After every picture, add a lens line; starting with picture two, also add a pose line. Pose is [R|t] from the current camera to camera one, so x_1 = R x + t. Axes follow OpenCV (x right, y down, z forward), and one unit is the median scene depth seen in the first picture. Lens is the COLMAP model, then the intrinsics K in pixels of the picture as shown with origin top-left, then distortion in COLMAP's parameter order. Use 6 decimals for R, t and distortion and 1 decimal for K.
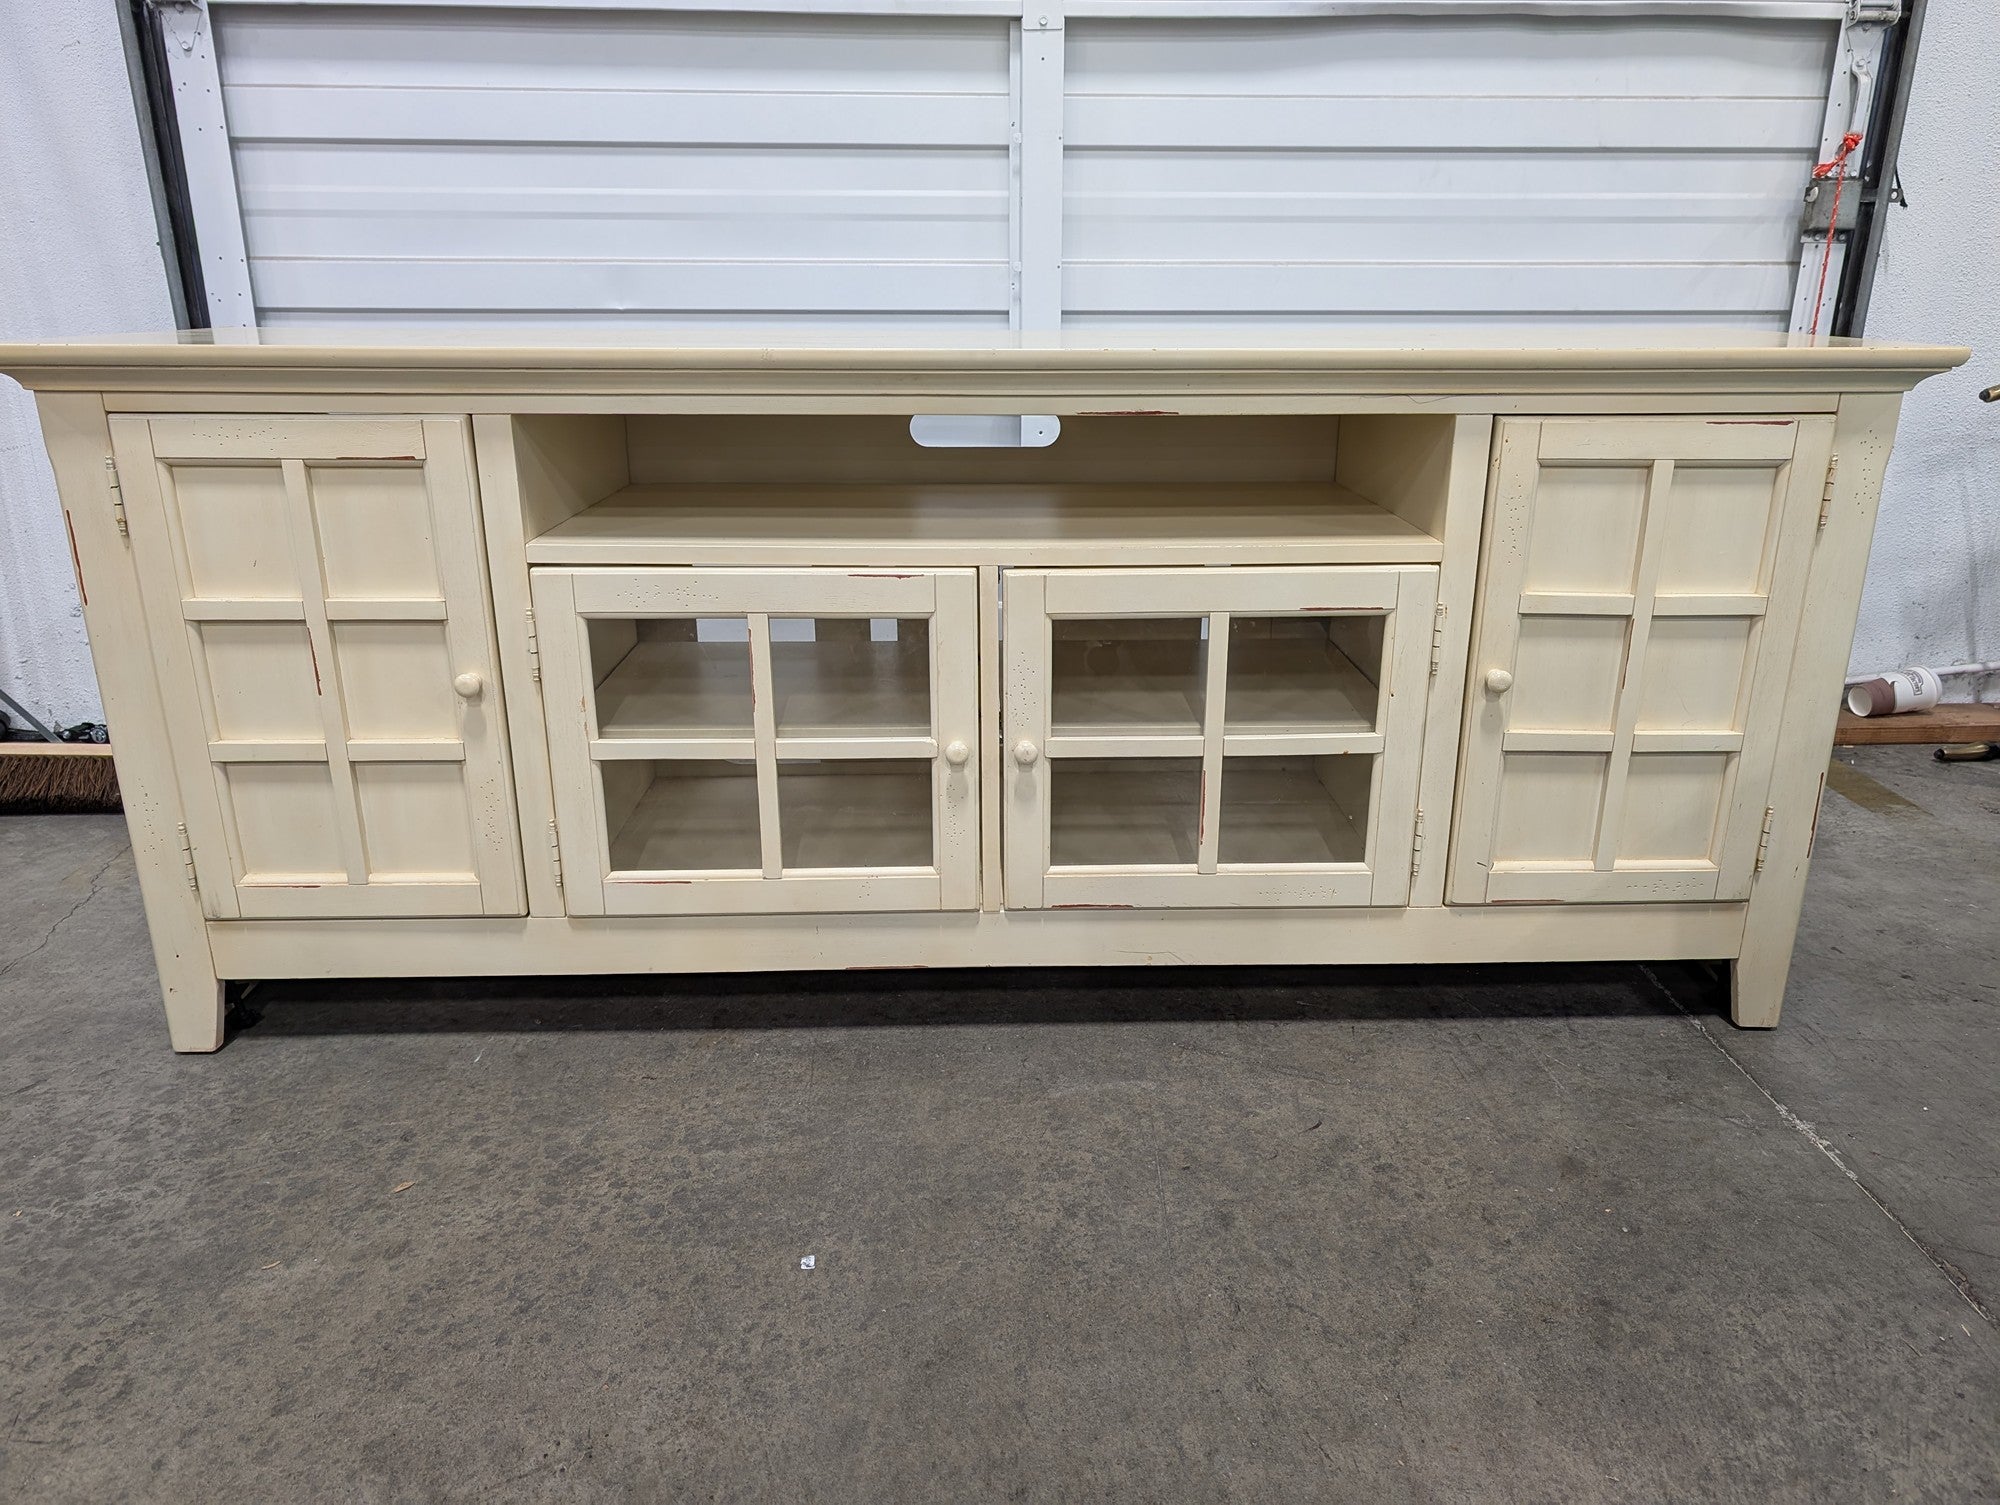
lens RADIAL K [[1387.9, 0, 1007.8], [0, 1387.9, 753.6], [0, 0, 1]] dist [0.014144, -0.020396]
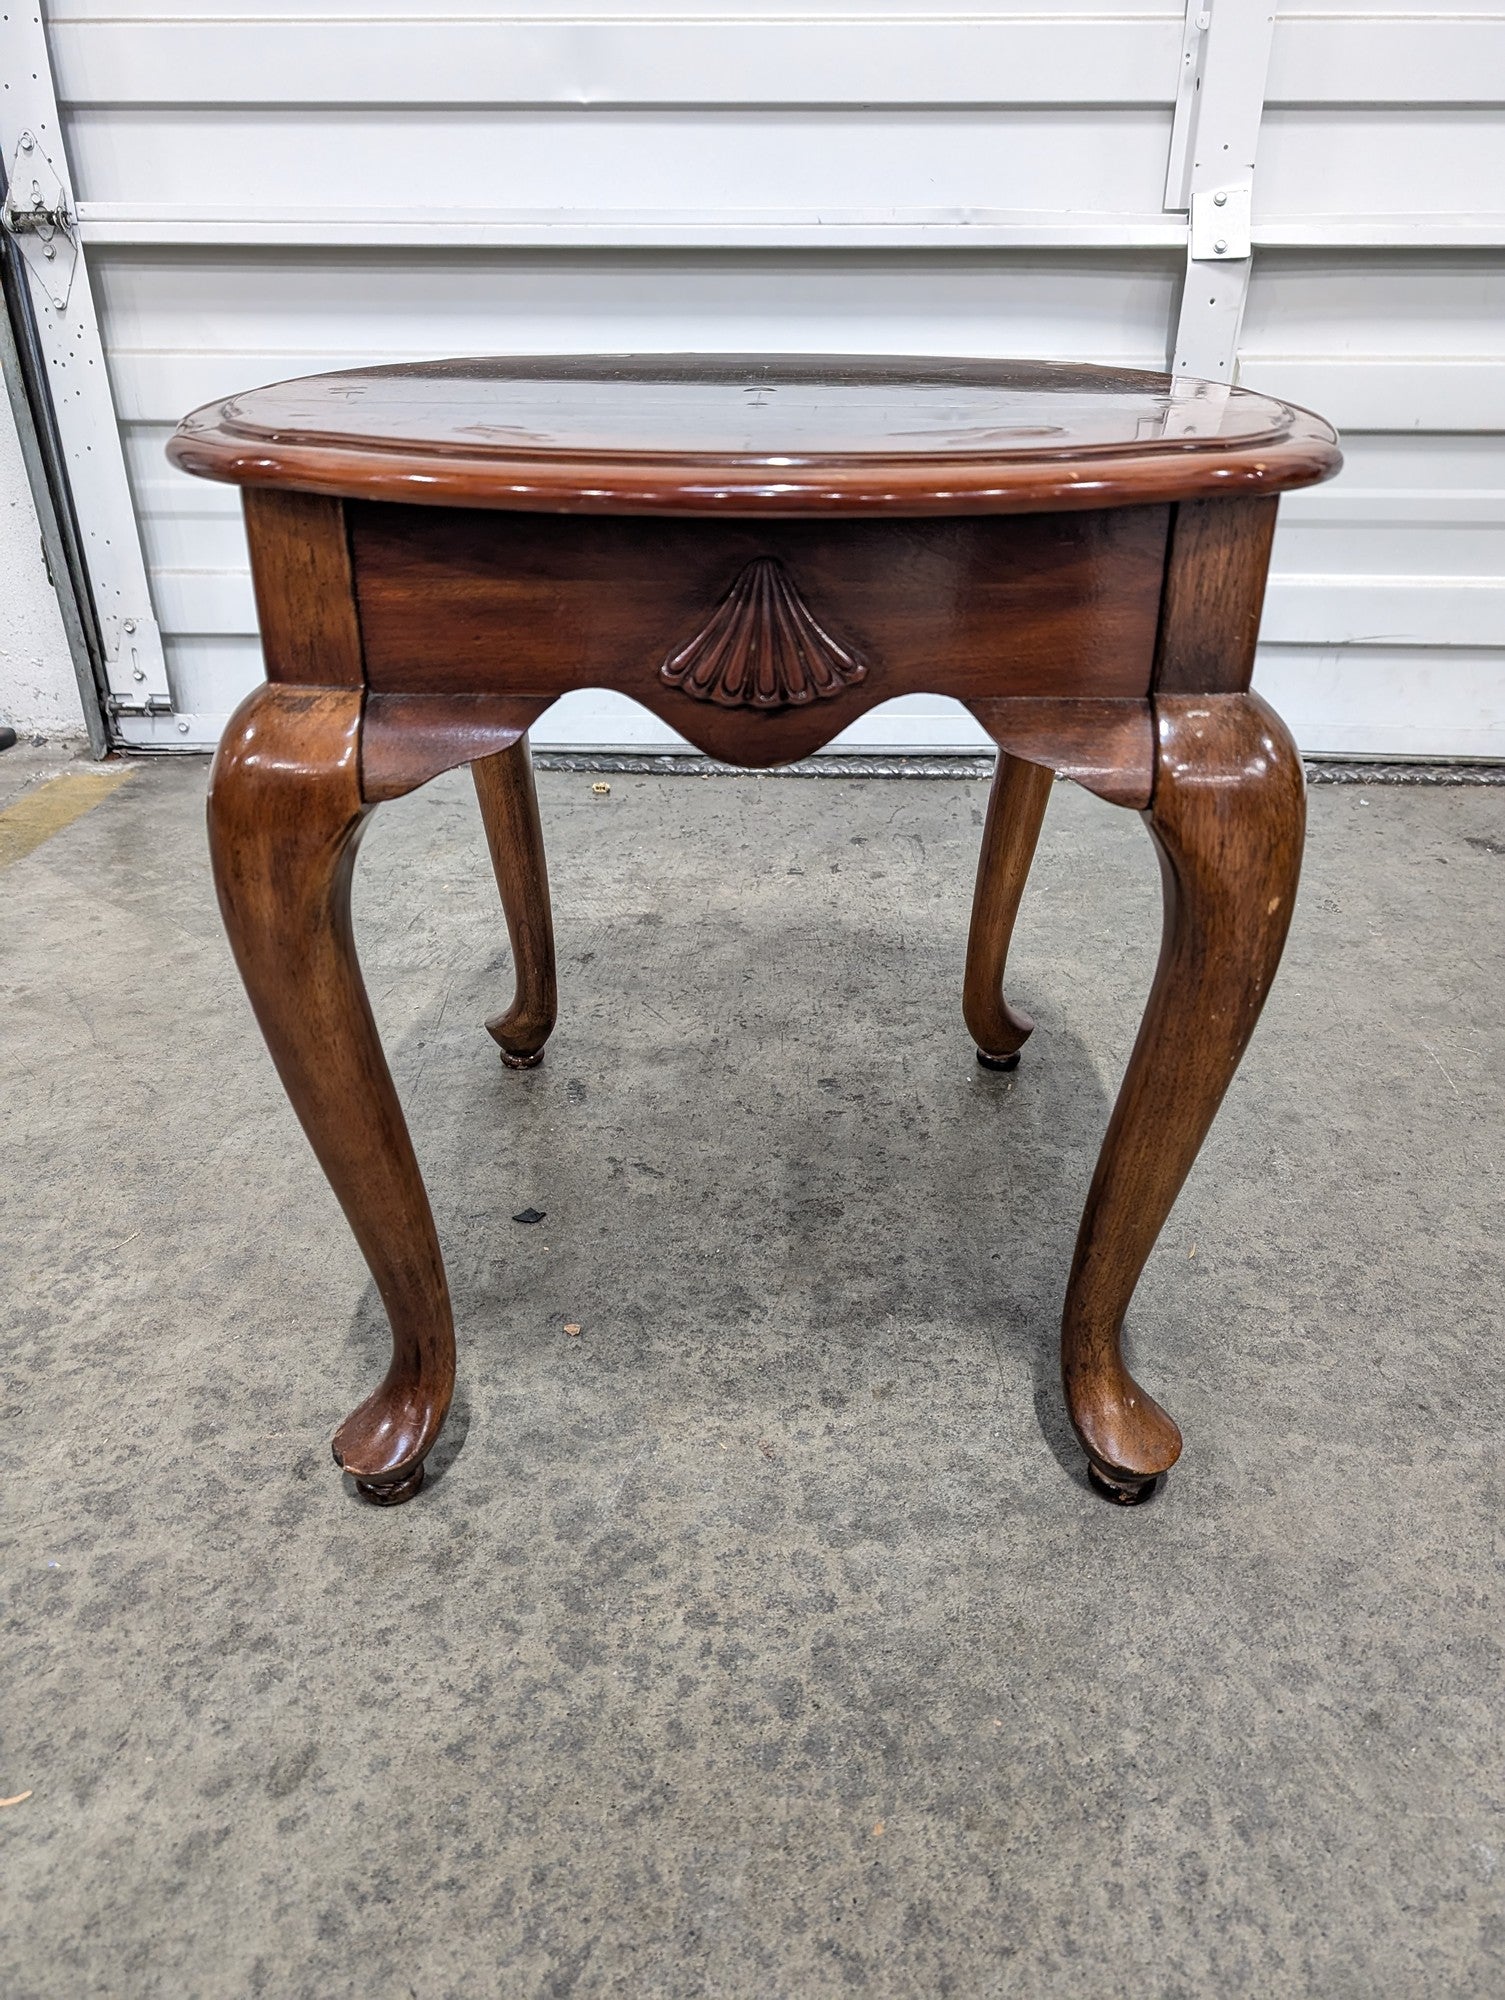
lens RADIAL K [[1387.9, 0, 749.1], [0, 1387.9, 997.8], [0, 0, 1]] dist [0.014144, -0.020396]
pose [[0.995596, 0.040586, -0.084508, -0.227725], [-0.027675, 0.988497, 0.148686, 0.003882], [0.089570, -0.145692, 0.985267, 0.523903]]
